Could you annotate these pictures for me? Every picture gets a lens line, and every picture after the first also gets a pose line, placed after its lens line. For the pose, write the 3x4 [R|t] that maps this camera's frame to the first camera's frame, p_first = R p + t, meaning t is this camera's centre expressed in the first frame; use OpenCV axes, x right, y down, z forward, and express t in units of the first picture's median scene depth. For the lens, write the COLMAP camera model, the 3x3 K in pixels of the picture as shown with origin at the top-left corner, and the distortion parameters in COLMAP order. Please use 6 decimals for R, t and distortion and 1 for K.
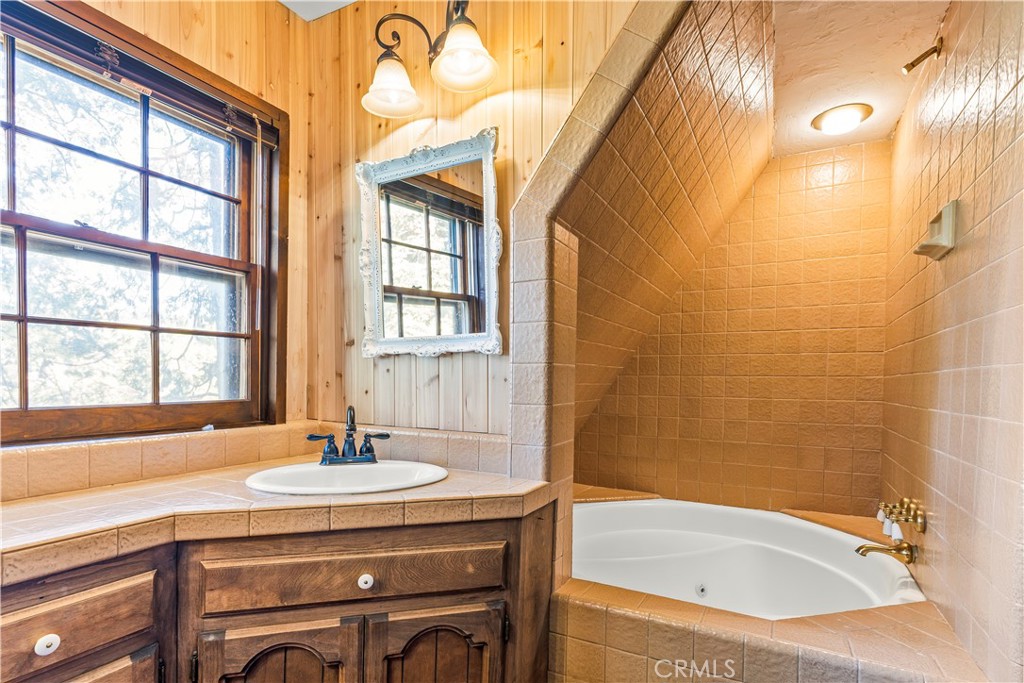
lens RADIAL K [[499.8, 0, 525.1], [0, 499.8, 388.6], [0, 0, 1]] dist [0.011114, -0.001548]
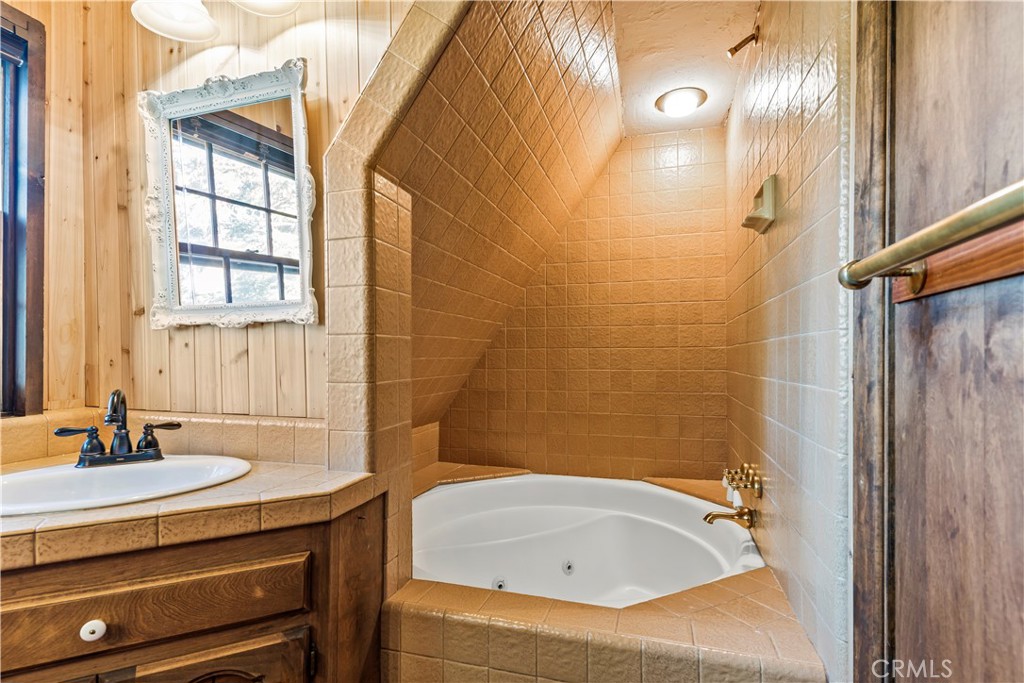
lens RADIAL K [[499.8, 0, 511.5], [0, 499.8, 344.4], [0, 0, 1]] dist [0.011114, -0.001548]
pose [[0.979369, -0.009366, 0.201861, 0.094225], [0.016835, 0.999234, -0.035317, 0.001251], [-0.201376, 0.037987, 0.978777, 0.093094]]
